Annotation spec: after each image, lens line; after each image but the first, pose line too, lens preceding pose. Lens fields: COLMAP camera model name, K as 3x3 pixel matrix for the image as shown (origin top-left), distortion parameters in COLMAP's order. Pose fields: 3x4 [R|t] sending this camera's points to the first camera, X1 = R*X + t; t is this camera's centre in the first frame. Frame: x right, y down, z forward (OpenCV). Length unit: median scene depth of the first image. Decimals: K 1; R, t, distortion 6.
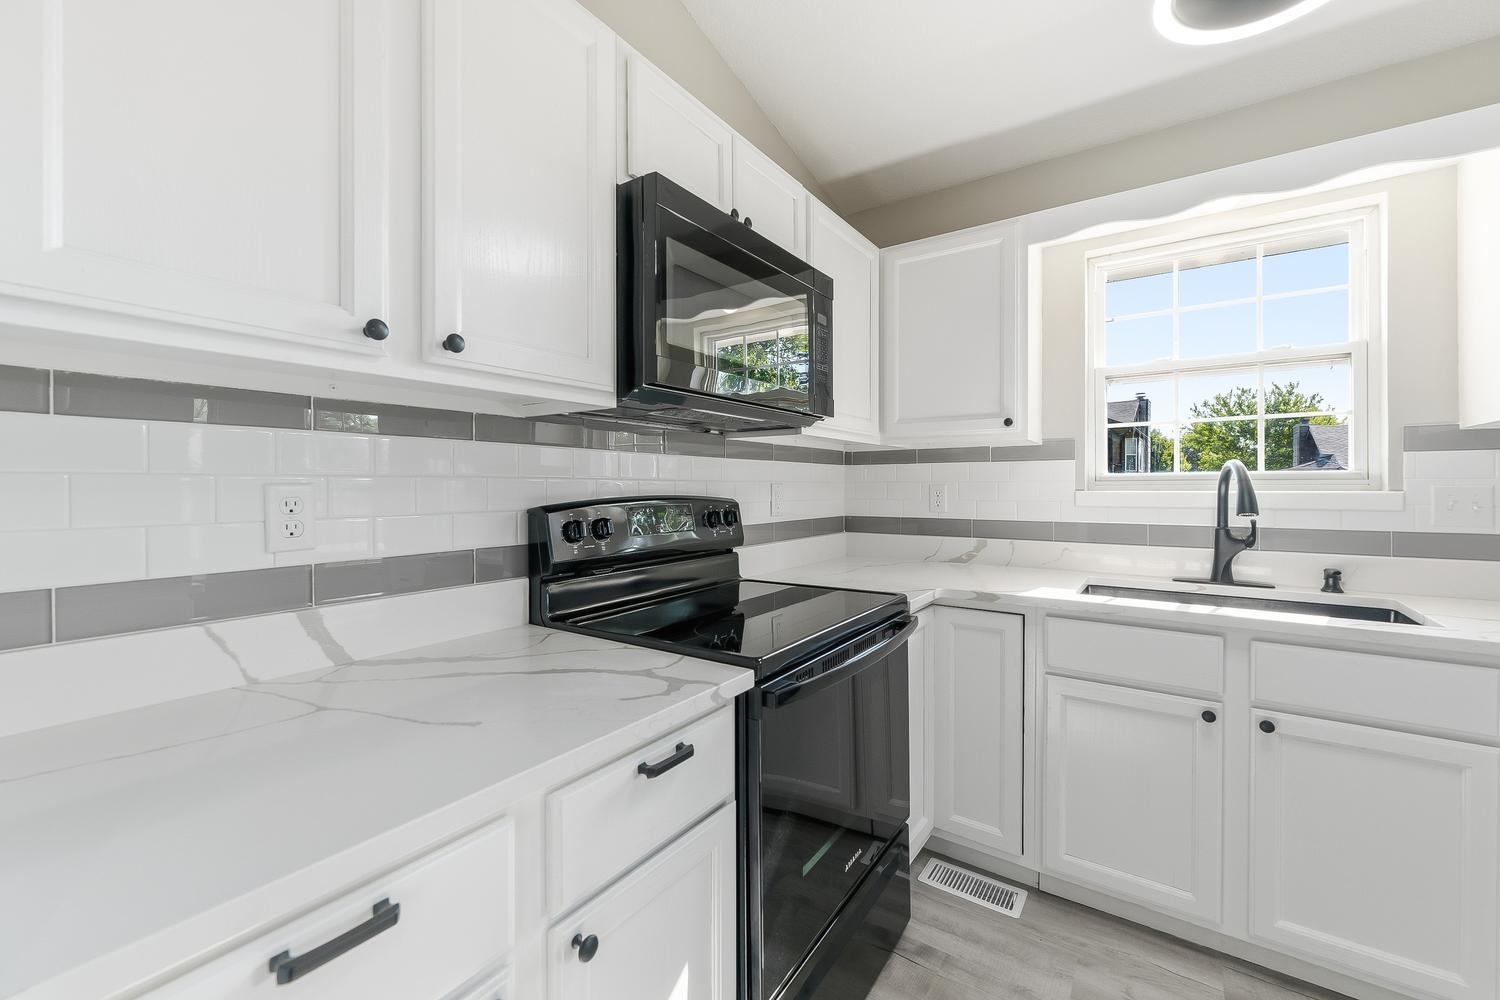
lens RADIAL K [[601.7, 0, 748.3], [0, 601.7, 489.9], [0, 0, 1]] dist [-0.000482, 0.000015]
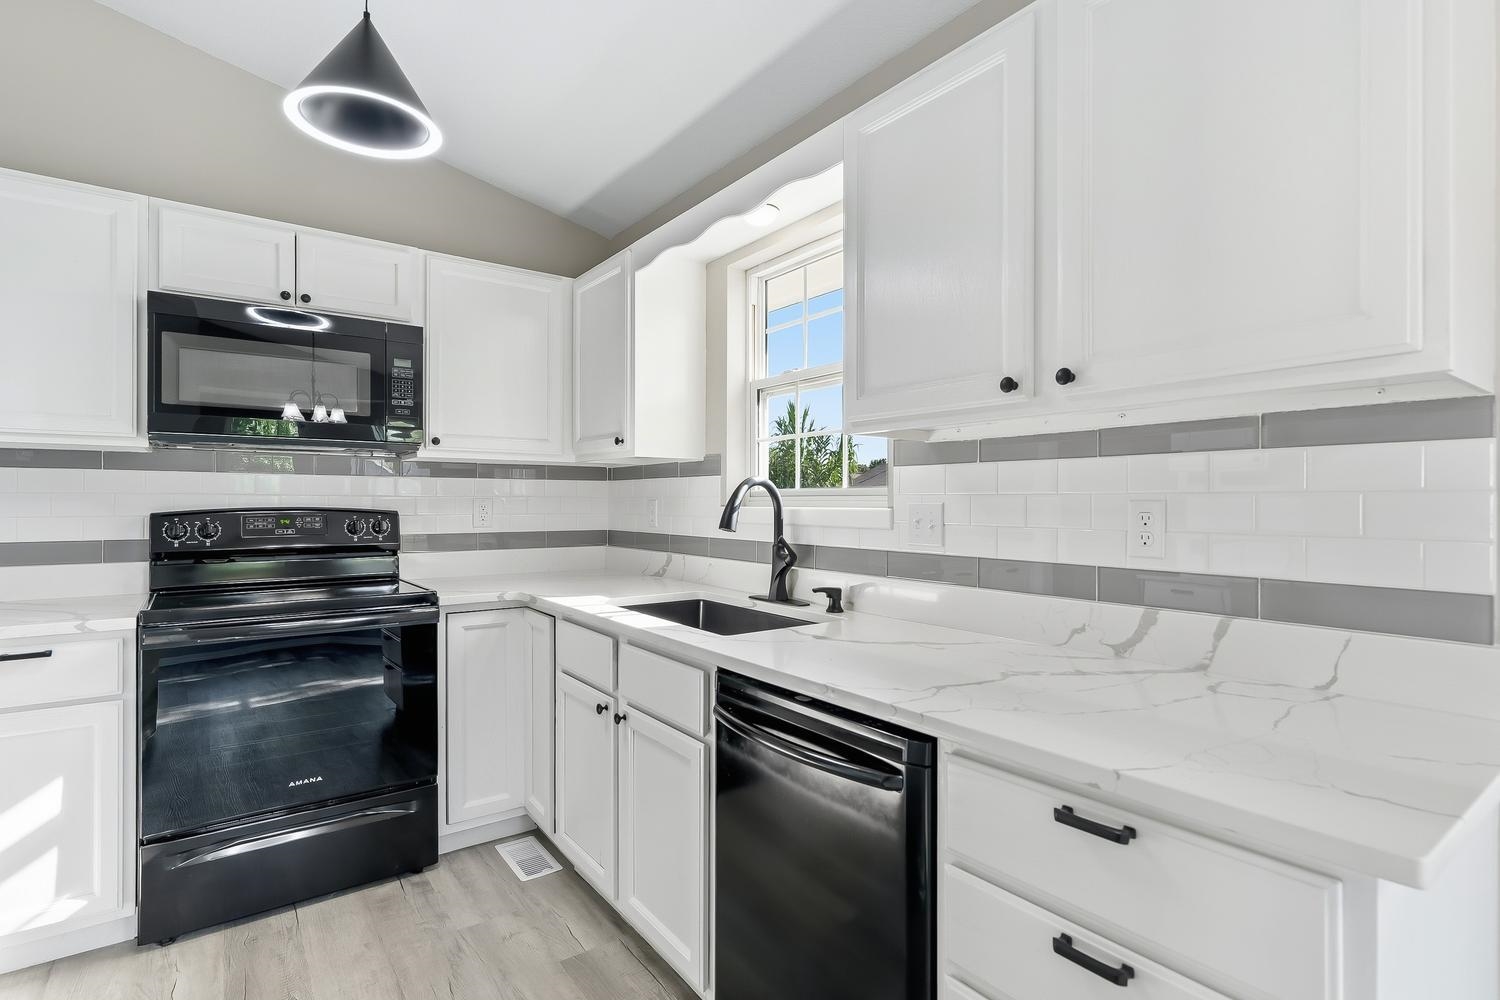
lens RADIAL K [[730.1, 0, 756.5], [0, 730.1, 501.7], [0, 0, 1]] dist [0.001884, 0.000179]
pose [[0.946084, 0.005141, -0.323882, 1.276327], [-0.006761, 0.999970, -0.003879, -0.002886], [0.323852, 0.005859, 0.946090, -0.162390]]
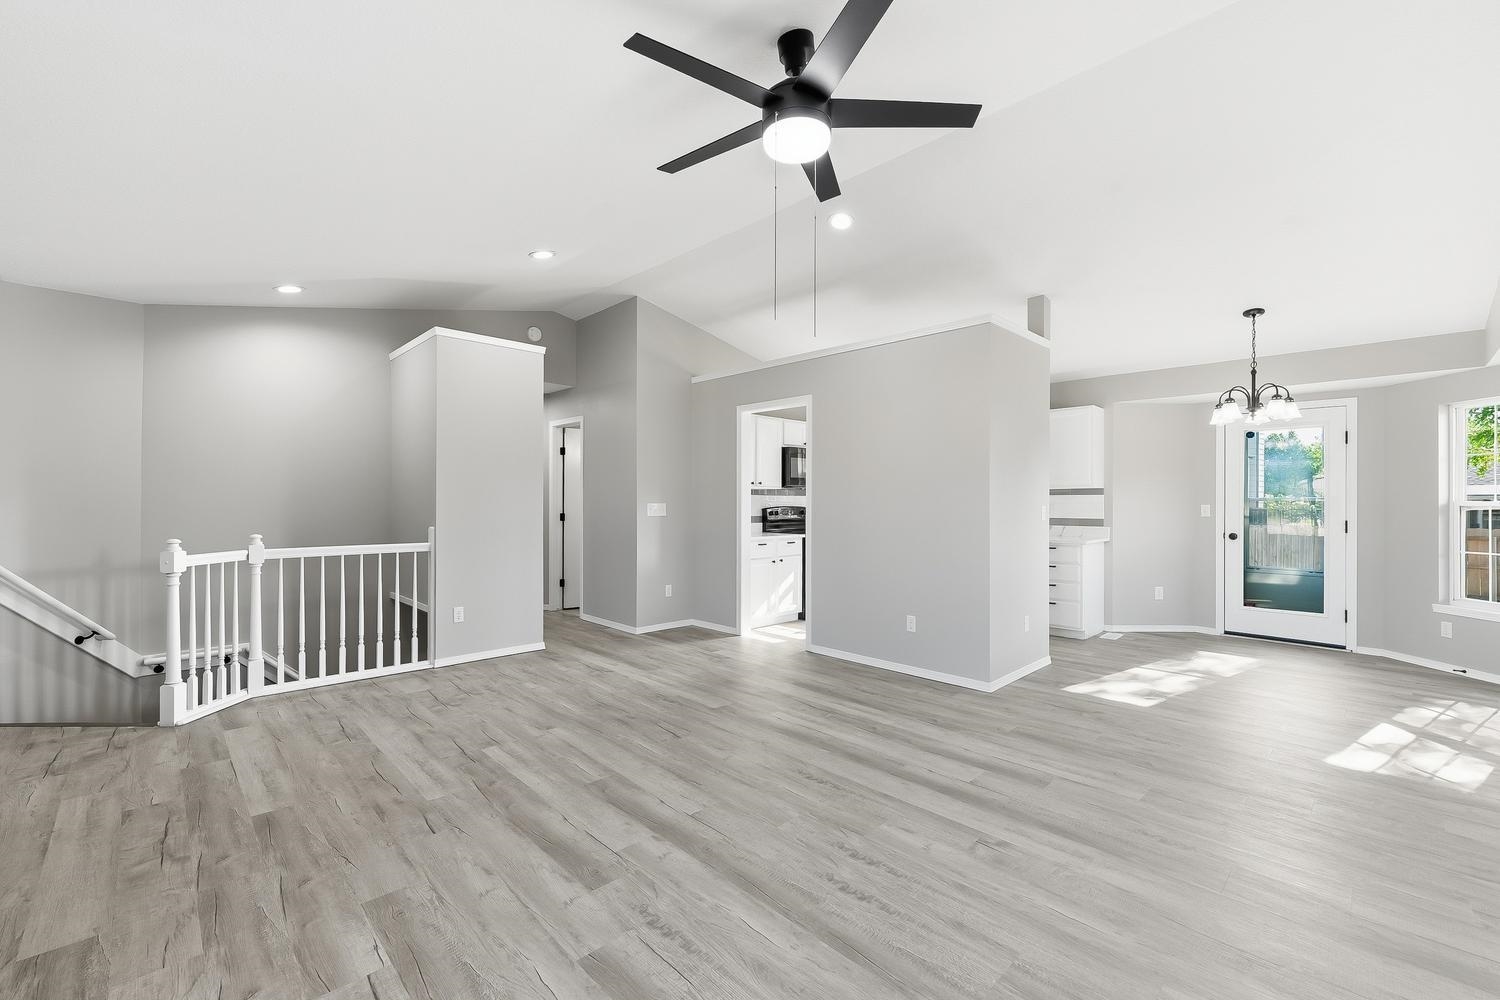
lens RADIAL K [[618.2, 0, 745.2], [0, 618.2, 500.7], [0, 0, 1]] dist [0.001043, 0.000141]
pose [[0.980364, 0.004574, -0.197142, 0.386488], [-0.006175, 0.999953, -0.007505, 0.005601], [0.197099, 0.008575, 0.980346, -3.146472]]
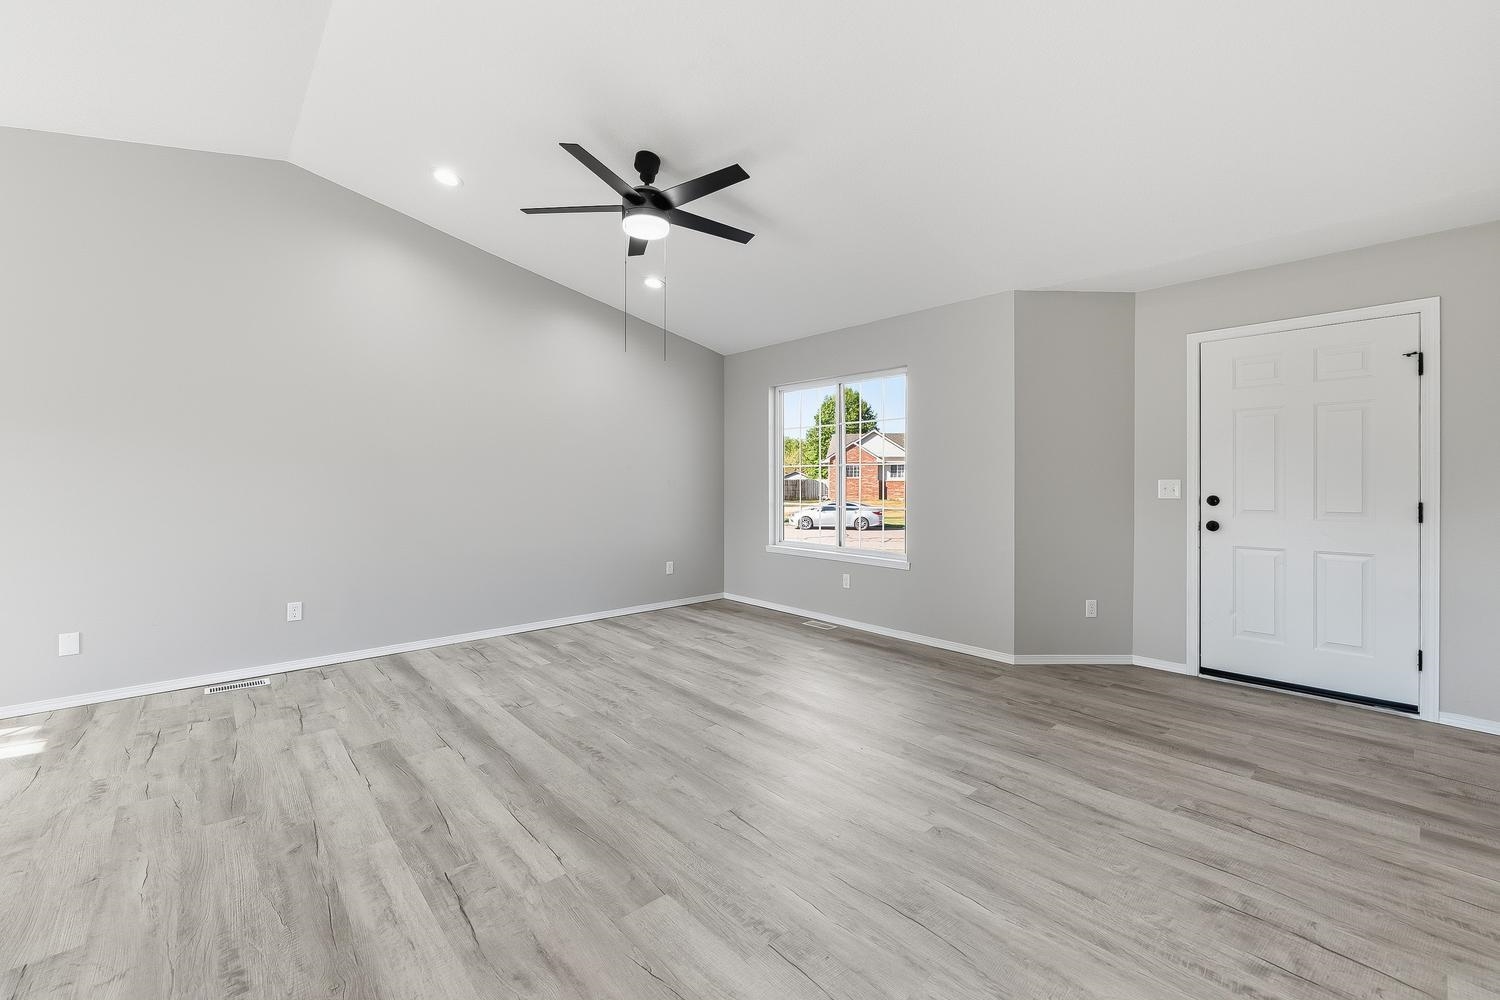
lens RADIAL K [[615.9, 0, 750.7], [0, 615.9, 478.9], [0, 0, 1]] dist [-0.000256, -0.000009]
pose [[-0.973283, -0.000463, 0.229606, -0.519309], [0.000291, 0.999995, 0.003252, -0.001724], [-0.229607, 0.003232, -0.973278, -0.066208]]
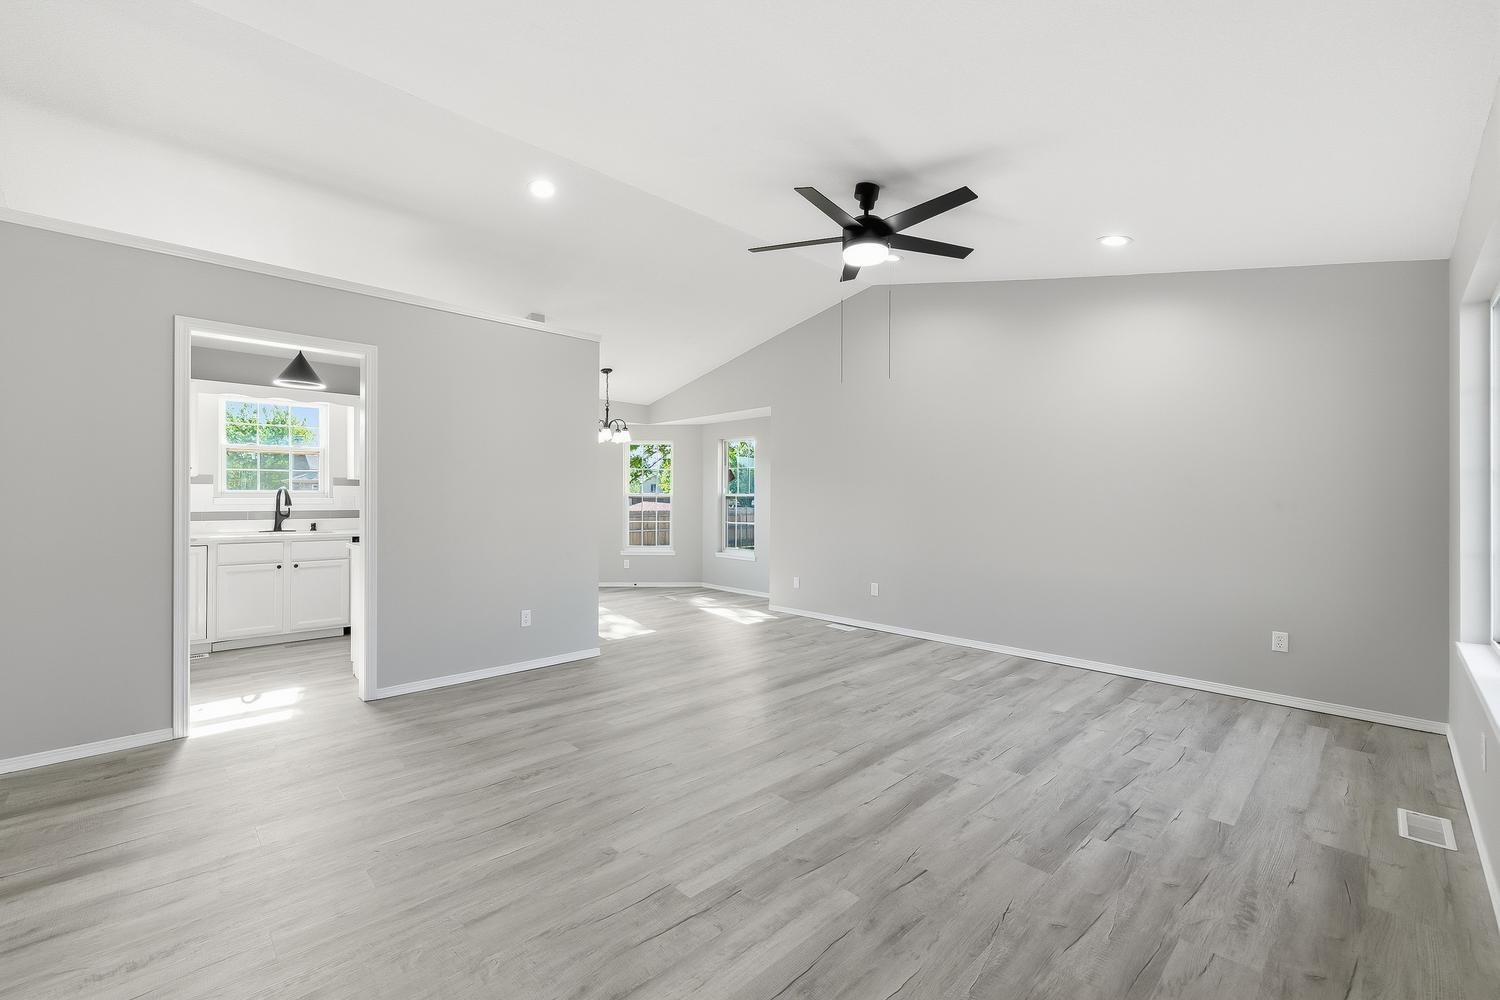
lens RADIAL K [[619.8, 0, 749.2], [0, 619.8, 505.6], [0, 0, 1]] dist [-0.000910, 0.000012]
pose [[0.197747, -0.011535, 0.980185, -1.746087], [-0.000153, 0.999930, 0.011798, 0.004462], [-0.980253, -0.002483, 0.197731, -1.869220]]
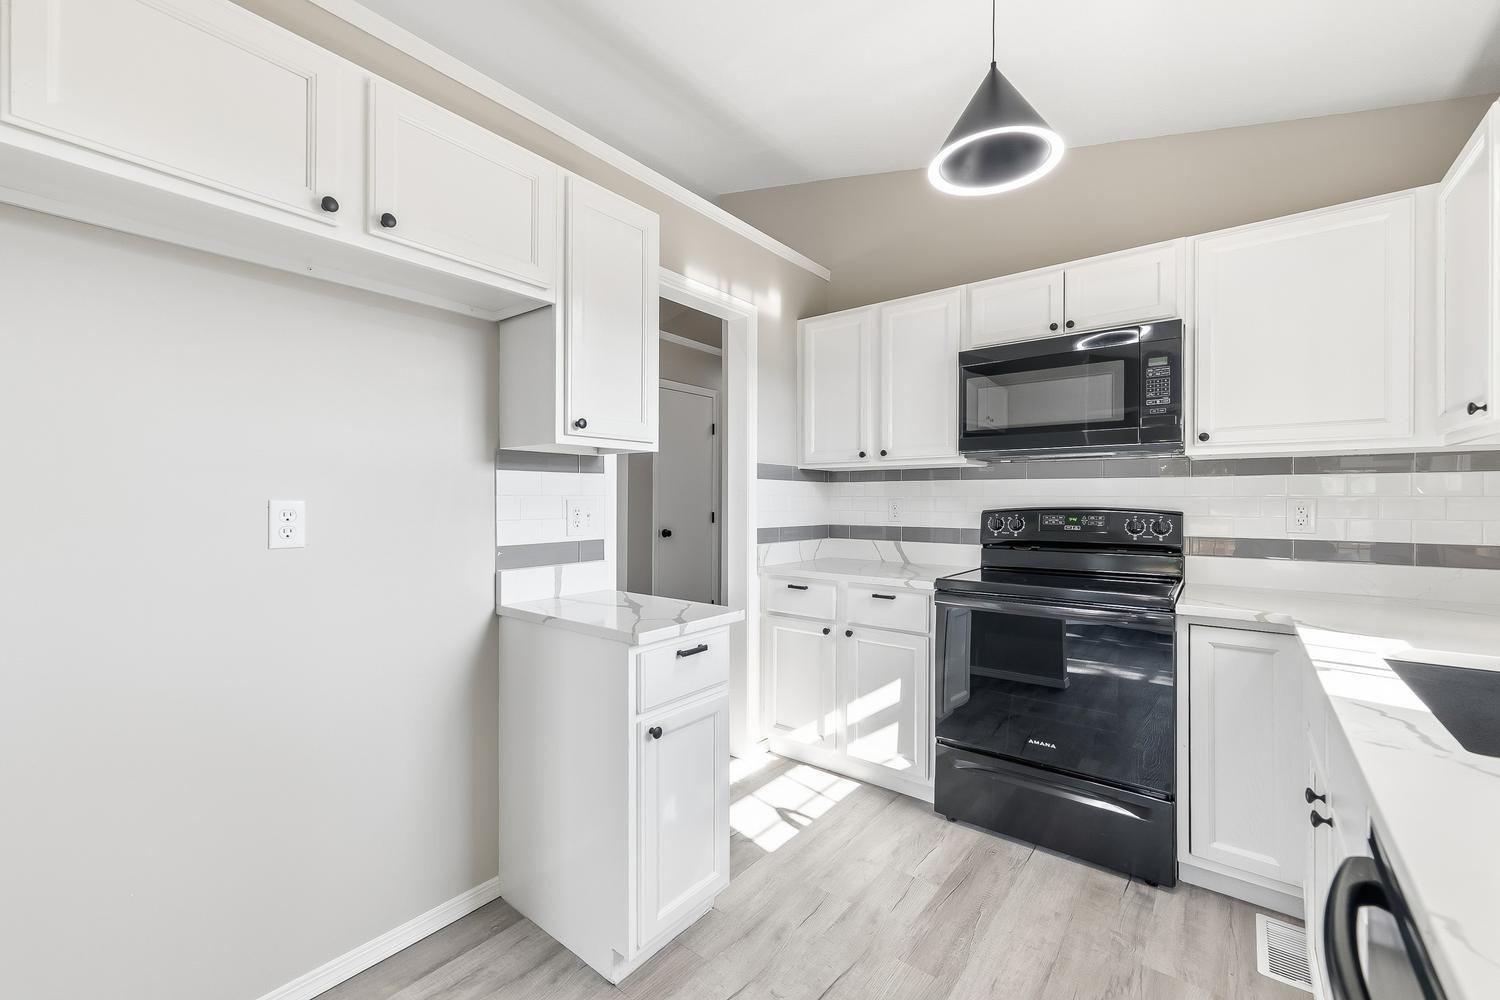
lens RADIAL K [[618.2, 0, 745.2], [0, 618.2, 500.7], [0, 0, 1]] dist [0.001043, 0.000141]
pose [[-0.066284, 0.004245, -0.997792, 1.403959], [-0.008400, 0.999953, 0.004812, -0.006197], [0.997765, 0.008700, -0.066245, 0.268578]]
